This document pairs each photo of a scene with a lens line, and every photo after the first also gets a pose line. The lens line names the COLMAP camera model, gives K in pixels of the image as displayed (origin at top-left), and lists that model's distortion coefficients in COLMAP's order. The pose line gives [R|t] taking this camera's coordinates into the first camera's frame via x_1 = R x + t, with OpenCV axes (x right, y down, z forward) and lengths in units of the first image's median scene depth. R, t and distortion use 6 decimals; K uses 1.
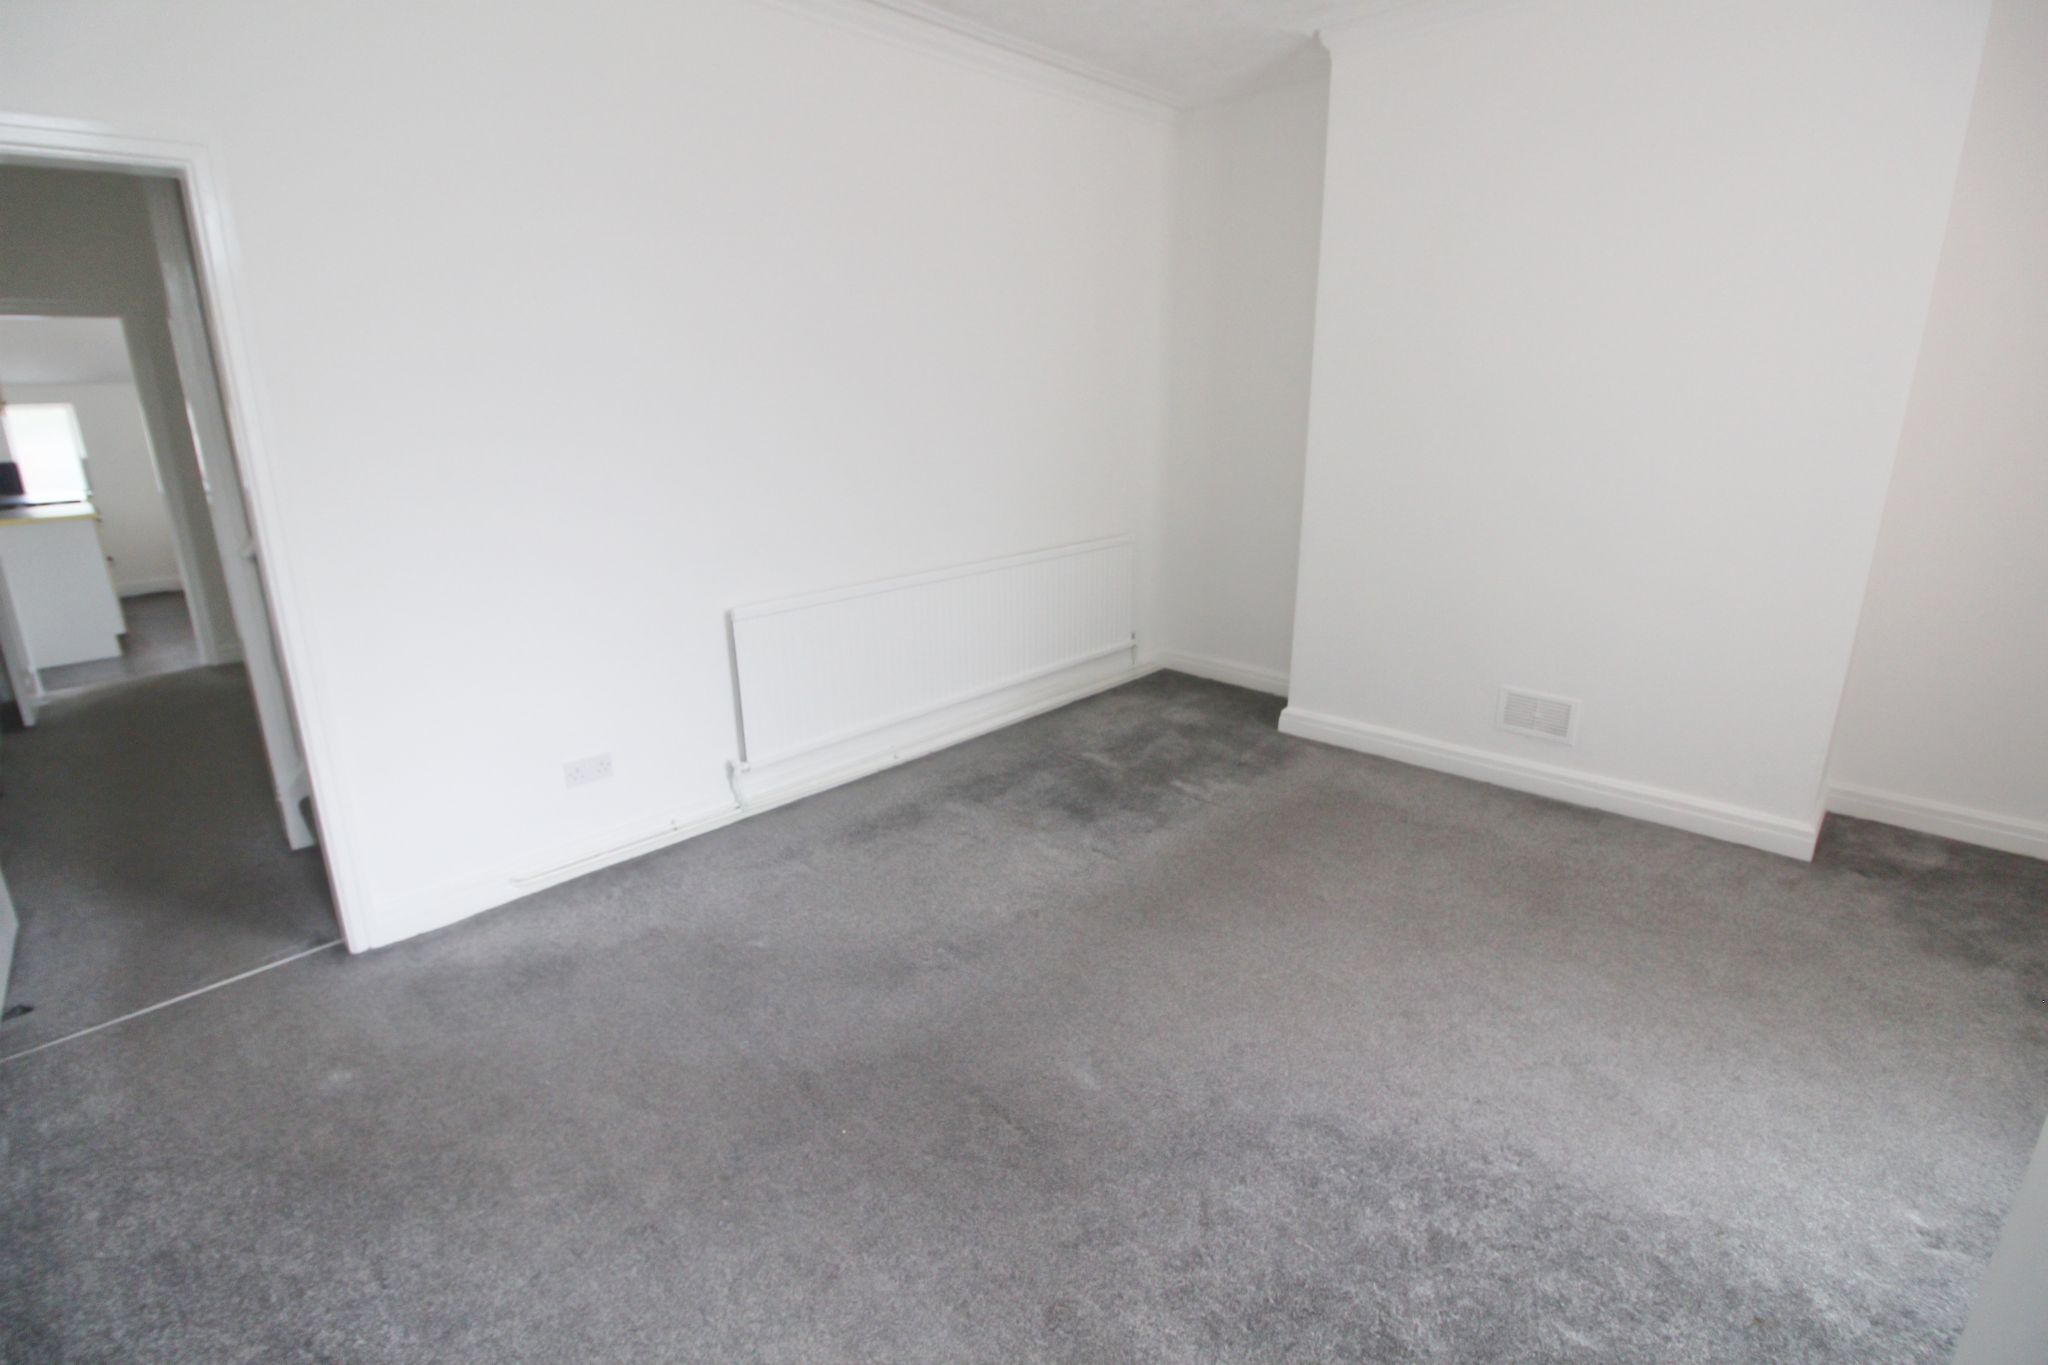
lens RADIAL K [[942.4, 0, 1016.7], [0, 942.4, 657.4], [0, 0, 1]] dist [-0.001134, -0.011996]
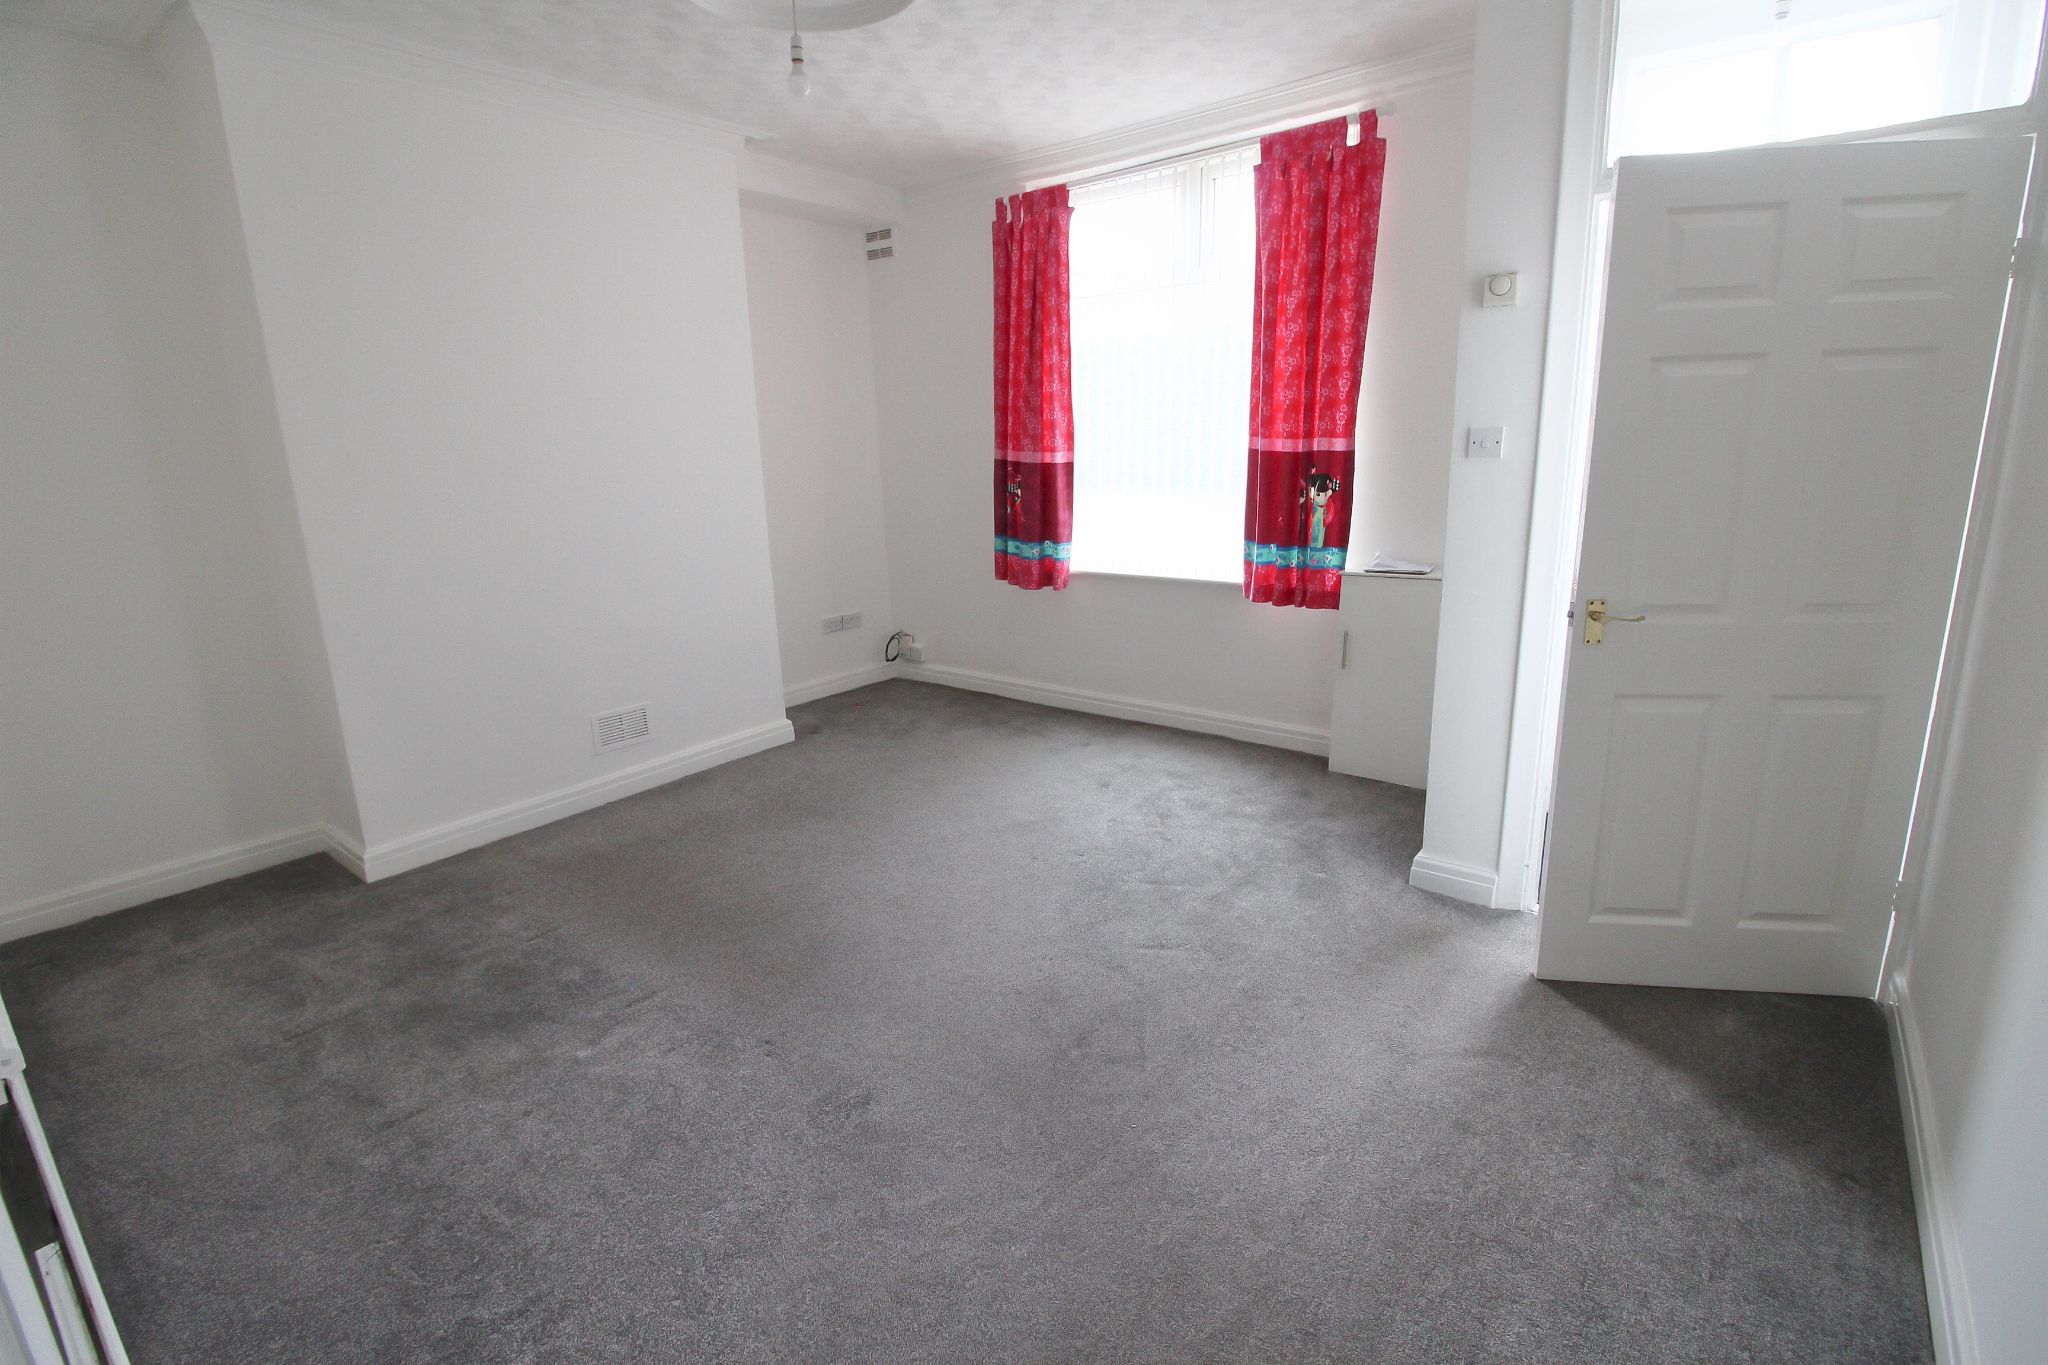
lens RADIAL K [[942.4, 0, 1016.7], [0, 942.4, 657.4], [0, 0, 1]] dist [-0.001134, -0.011996]
pose [[-0.100258, -0.209480, 0.972659, -0.590198], [0.292639, 0.928136, 0.230055, -0.140249], [-0.950953, 0.307703, -0.031751, 0.546564]]
